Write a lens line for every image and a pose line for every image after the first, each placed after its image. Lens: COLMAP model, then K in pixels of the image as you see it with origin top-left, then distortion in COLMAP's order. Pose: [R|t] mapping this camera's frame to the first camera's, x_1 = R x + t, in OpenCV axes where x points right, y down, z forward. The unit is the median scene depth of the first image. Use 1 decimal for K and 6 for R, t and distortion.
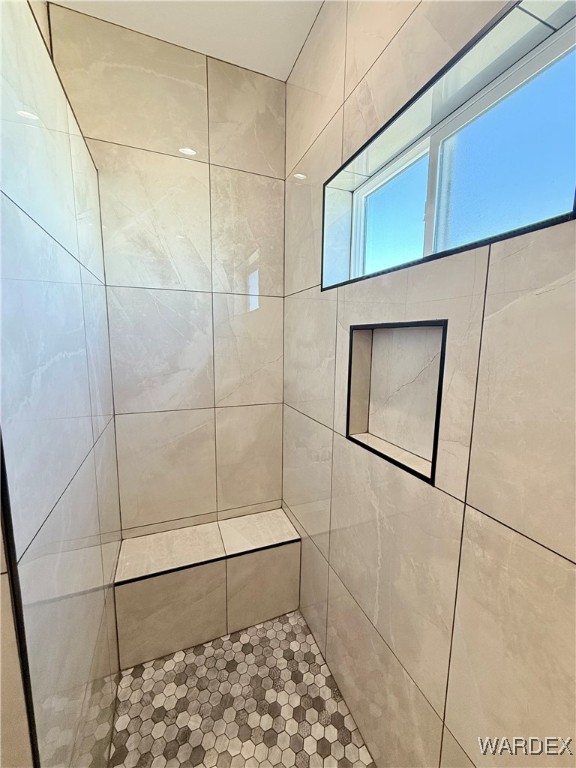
lens RADIAL K [[306.7, 0, 289.0], [0, 306.7, 382.2], [0, 0, 1]] dist [0.000306, 0.000346]
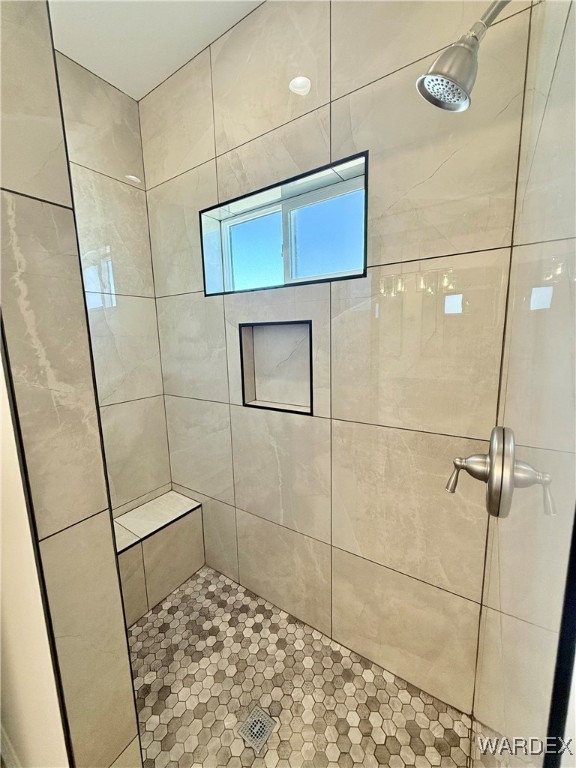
lens RADIAL K [[306.7, 0, 289.0], [0, 306.7, 382.2], [0, 0, 1]] dist [0.000306, 0.000346]
pose [[0.822073, -0.118497, 0.556915, -0.363790], [0.111581, 0.992667, 0.046506, 0.032609], [-0.558342, 0.023910, 0.829266, -0.230508]]
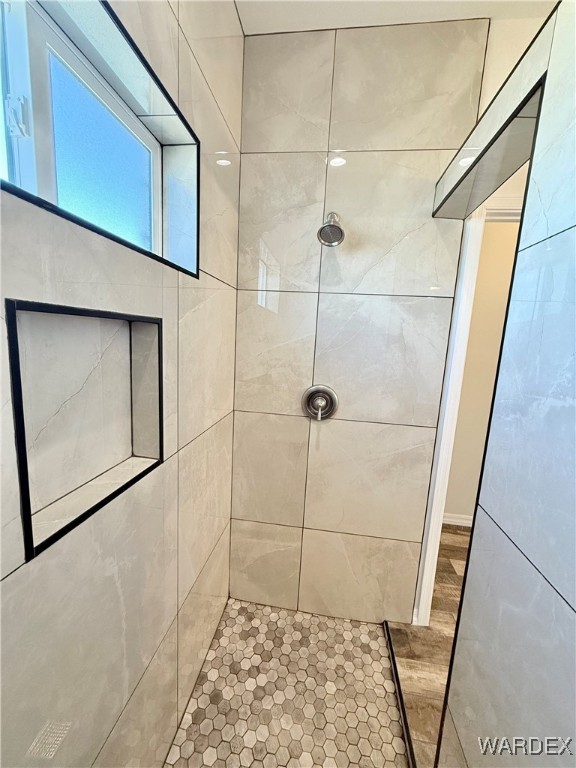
lens RADIAL K [[306.7, 0, 289.0], [0, 306.7, 382.2], [0, 0, 1]] dist [0.000306, 0.000346]
pose [[-0.868102, -0.130913, 0.478813, -0.285225], [0.003703, 0.962861, 0.269971, -0.164556], [-0.496373, 0.236135, -0.835377, 1.036522]]
